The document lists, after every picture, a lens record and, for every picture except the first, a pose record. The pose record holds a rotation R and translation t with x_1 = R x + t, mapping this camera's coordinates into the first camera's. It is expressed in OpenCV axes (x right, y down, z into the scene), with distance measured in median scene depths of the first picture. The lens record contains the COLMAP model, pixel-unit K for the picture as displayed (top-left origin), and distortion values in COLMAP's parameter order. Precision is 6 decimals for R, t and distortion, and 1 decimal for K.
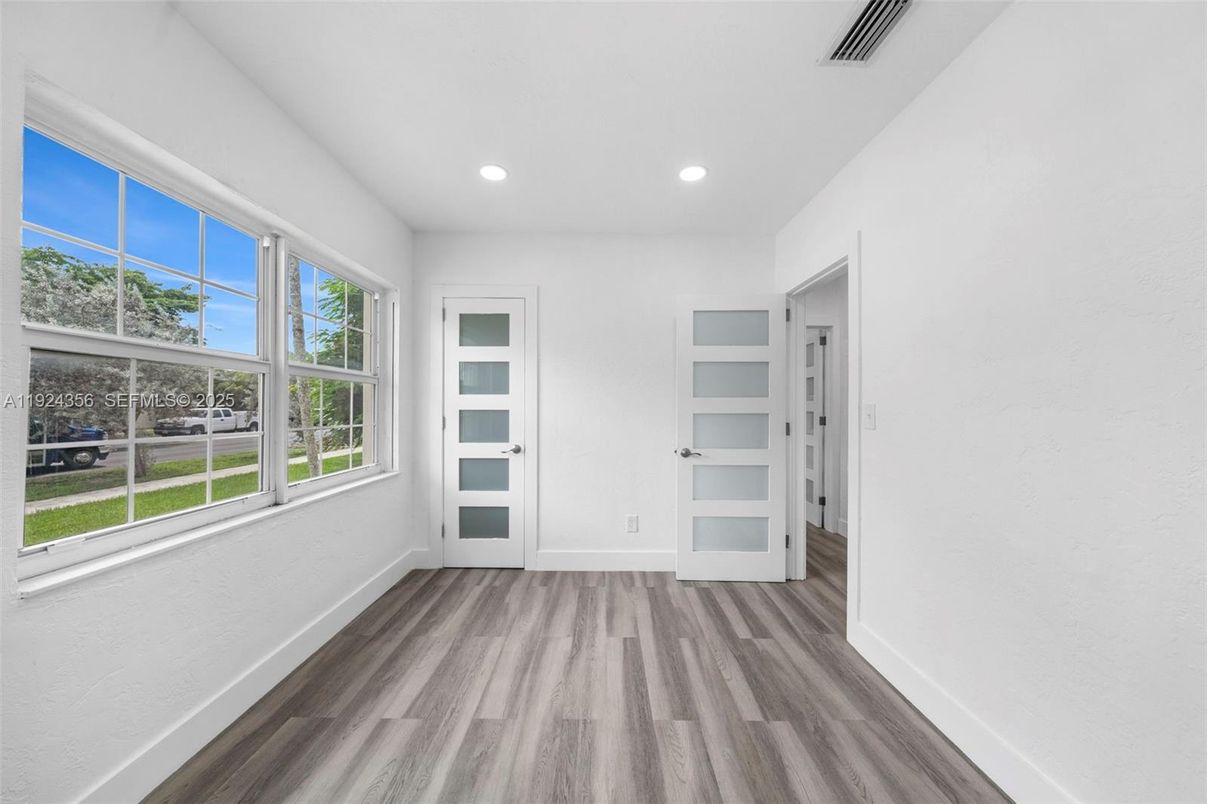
lens RADIAL K [[462.8, 0, 592.4], [0, 462.8, 403.9], [0, 0, 1]] dist [0.000685, 0.000057]
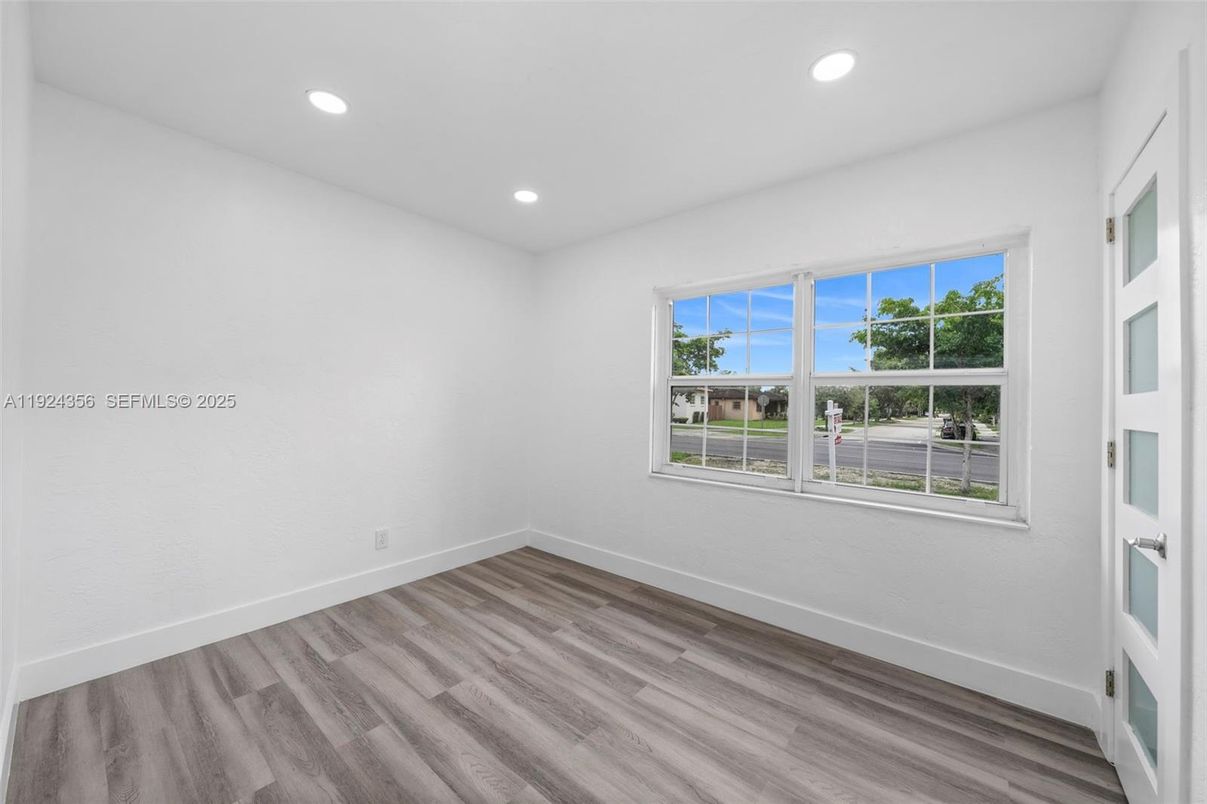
lens RADIAL K [[462.8, 0, 595.4], [0, 462.8, 402.0], [0, 0, 1]] dist [0.000685, 0.000057]
pose [[-0.663582, -0.018106, -0.747885, 0.522078], [-0.017906, 0.999805, -0.008318, -0.001185], [0.747890, 0.007872, -0.663776, 1.241466]]
